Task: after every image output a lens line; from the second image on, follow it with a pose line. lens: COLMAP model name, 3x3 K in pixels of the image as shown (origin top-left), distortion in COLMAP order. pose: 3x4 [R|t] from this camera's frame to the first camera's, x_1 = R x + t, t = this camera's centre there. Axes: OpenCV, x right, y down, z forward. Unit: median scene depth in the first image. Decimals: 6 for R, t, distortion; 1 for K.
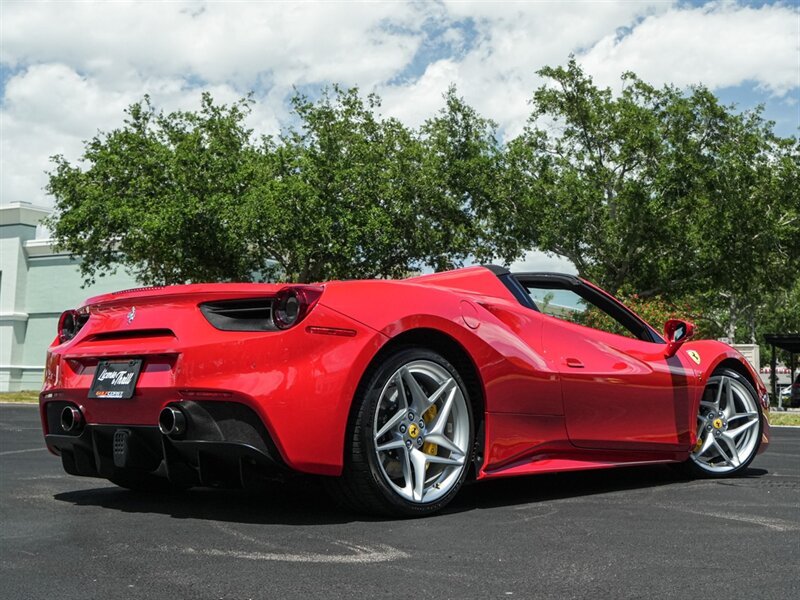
lens RADIAL K [[1075.6, 0, 466.7], [0, 1075.6, 261.3], [0, 0, 1]] dist [0.004933, 0.000000]
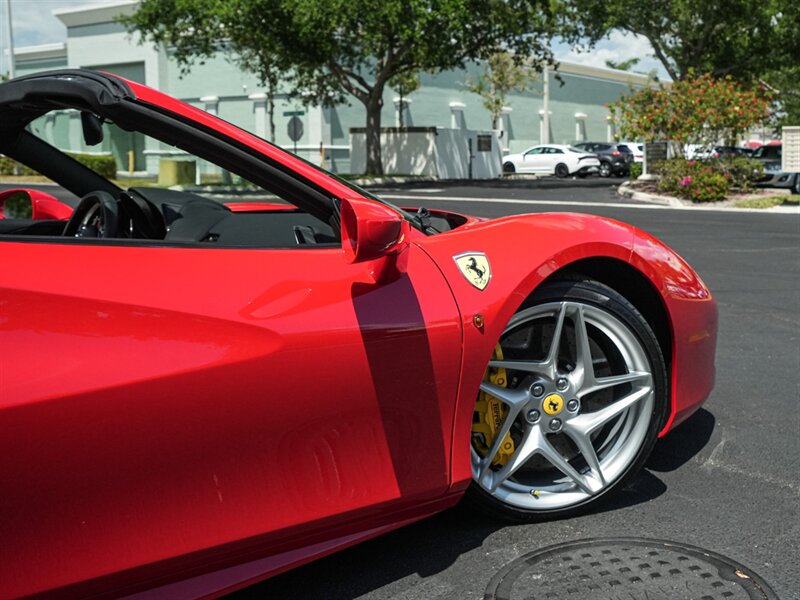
lens RADIAL K [[902.4, 0, 557.1], [0, 902.4, 249.1], [0, 0, 1]] dist [-0.039197, 0.000000]
pose [[0.998397, -0.007611, -0.056089, 0.063186], [0.019996, 0.974453, 0.223699, 0.001058], [0.052954, -0.224462, 0.973043, 0.160343]]
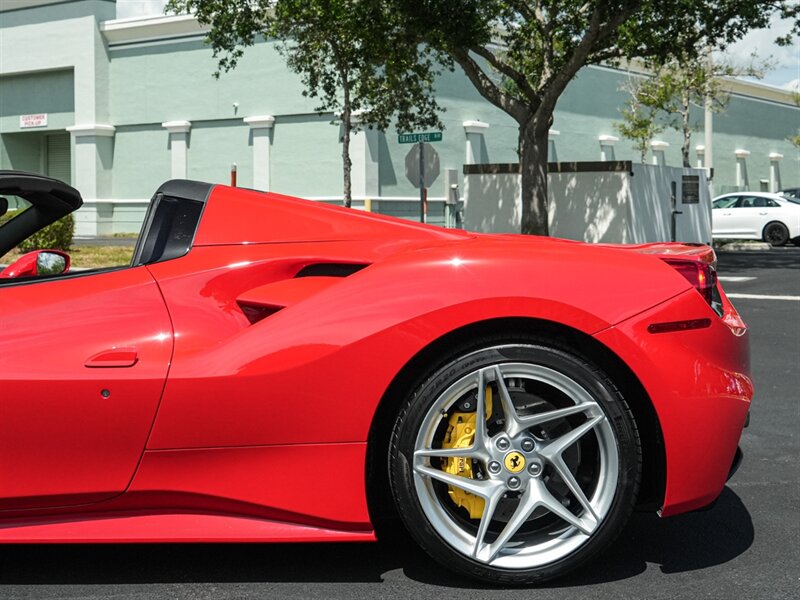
lens RADIAL K [[1173.5, 0, 447.6], [0, 1173.5, 261.5], [0, 0, 1]] dist [0.013400, 0.000000]
pose [[0.994543, -0.016612, -0.102995, -0.191797], [0.033539, 0.985745, 0.164870, 0.028155], [0.098788, -0.167425, 0.980923, 0.427559]]
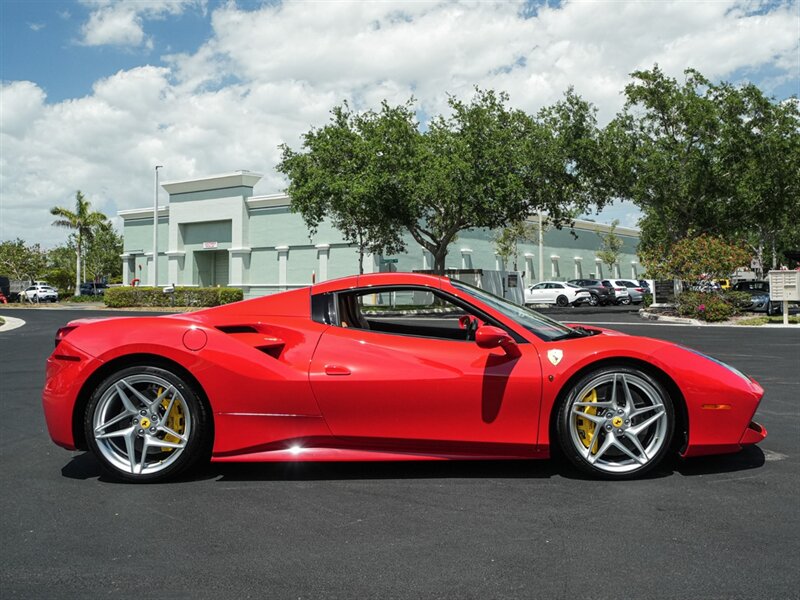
lens RADIAL K [[810.3, 0, 444.2], [0, 810.3, 250.5], [0, 0, 1]] dist [-0.075884, 0.000000]
pose [[0.994456, -0.026358, -0.101799, -0.071496], [0.034073, 0.996616, 0.074802, -0.035152], [0.099483, -0.077856, 0.991989, -0.074667]]
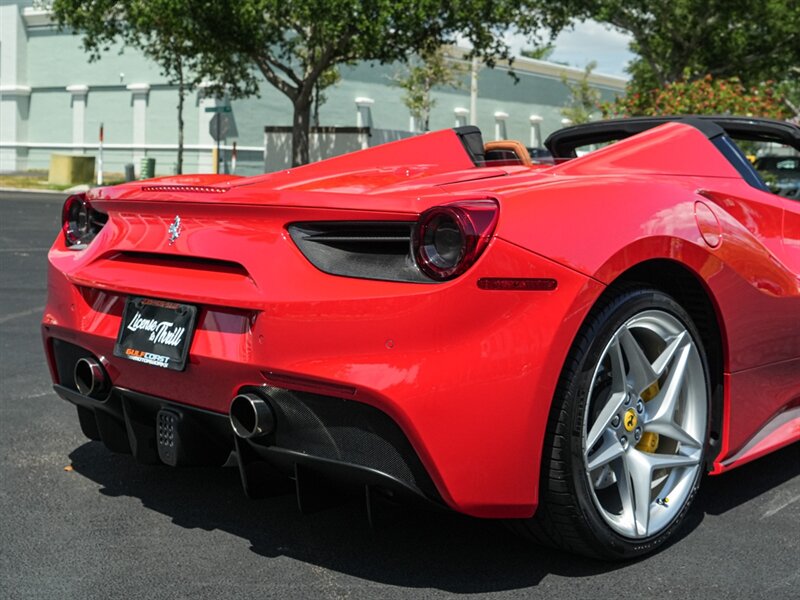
lens RADIAL K [[1129.7, 0, 425.0], [0, 1129.7, 212.9], [0, 0, 1]] dist [-0.007502, 0.000000]
pose [[0.998559, 0.005084, -0.053426, -0.022704], [0.003934, 0.985893, 0.167333, -0.012078], [0.053523, -0.167302, 0.984452, 0.062629]]
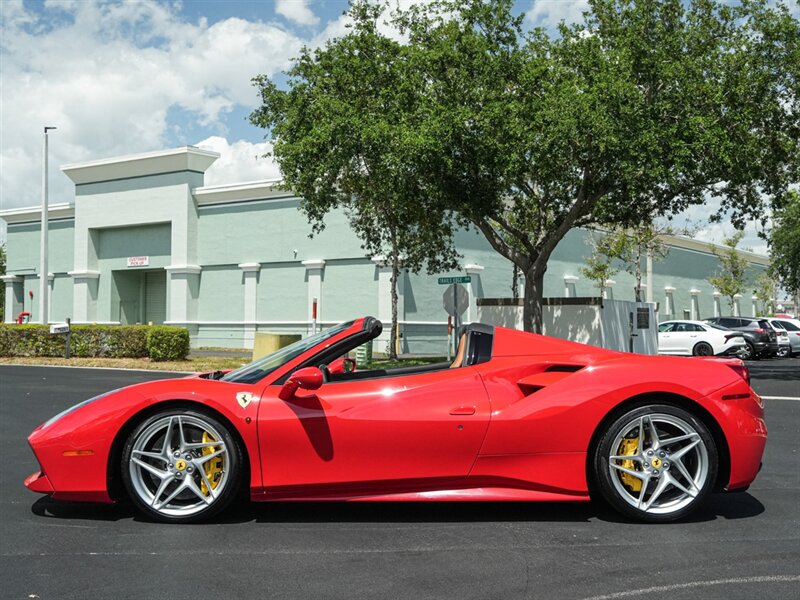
lens RADIAL K [[948.2, 0, 425.6], [0, 948.2, 302.2], [0, 0, 1]] dist [0.005041, 0.000000]
pose [[0.995049, -0.016577, -0.097989, -0.227500], [0.025727, 0.995346, 0.092872, 0.014196], [0.095993, -0.094933, 0.990845, 0.338671]]
